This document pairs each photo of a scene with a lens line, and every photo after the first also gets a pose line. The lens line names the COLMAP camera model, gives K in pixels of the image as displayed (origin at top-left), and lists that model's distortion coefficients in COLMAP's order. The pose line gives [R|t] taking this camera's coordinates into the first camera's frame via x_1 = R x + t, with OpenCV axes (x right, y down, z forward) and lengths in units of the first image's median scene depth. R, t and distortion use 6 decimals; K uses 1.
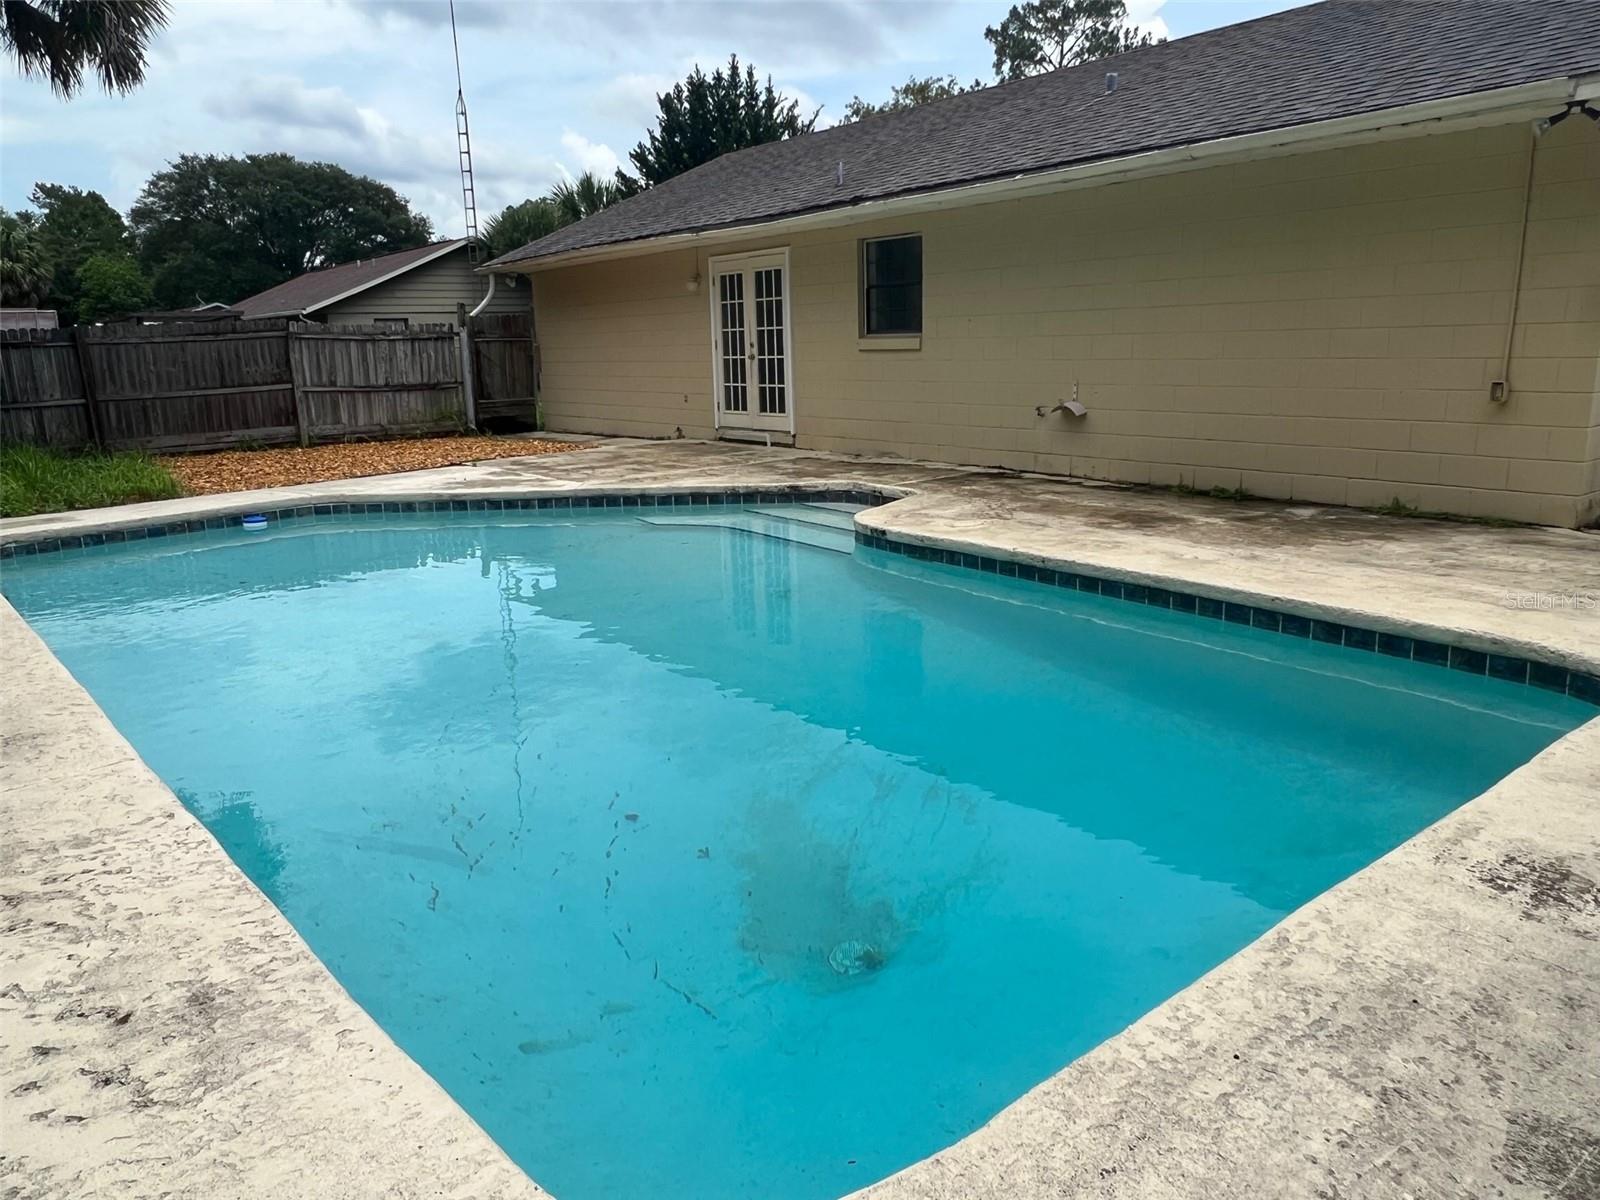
lens RADIAL K [[1113.0, 0, 797.1], [0, 1113.0, 611.4], [0, 0, 1]] dist [-0.000864, -0.000645]
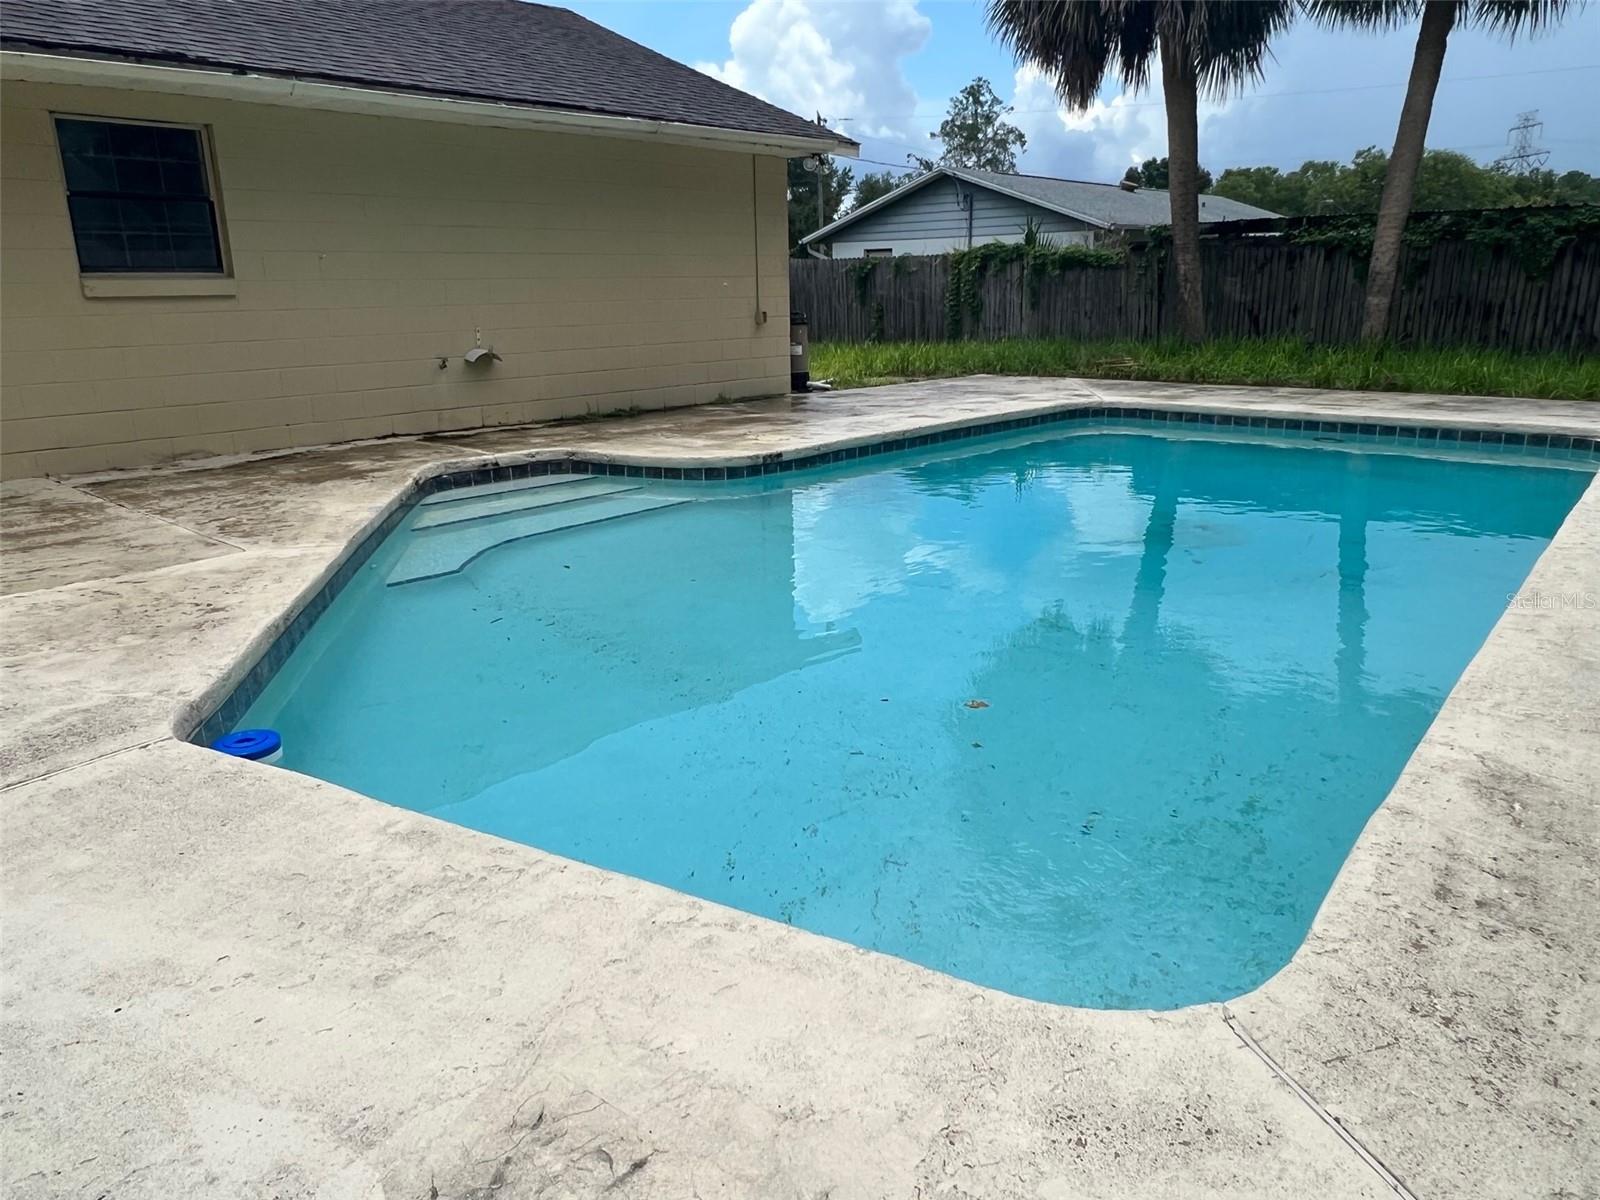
lens RADIAL K [[1113.0, 0, 797.1], [0, 1113.0, 611.4], [0, 0, 1]] dist [-0.000864, -0.000645]
pose [[-0.158069, -0.250200, 0.955204, -0.722220], [0.256222, 0.923838, 0.284384, -0.171119], [-0.953606, 0.289696, -0.081924, 0.829756]]
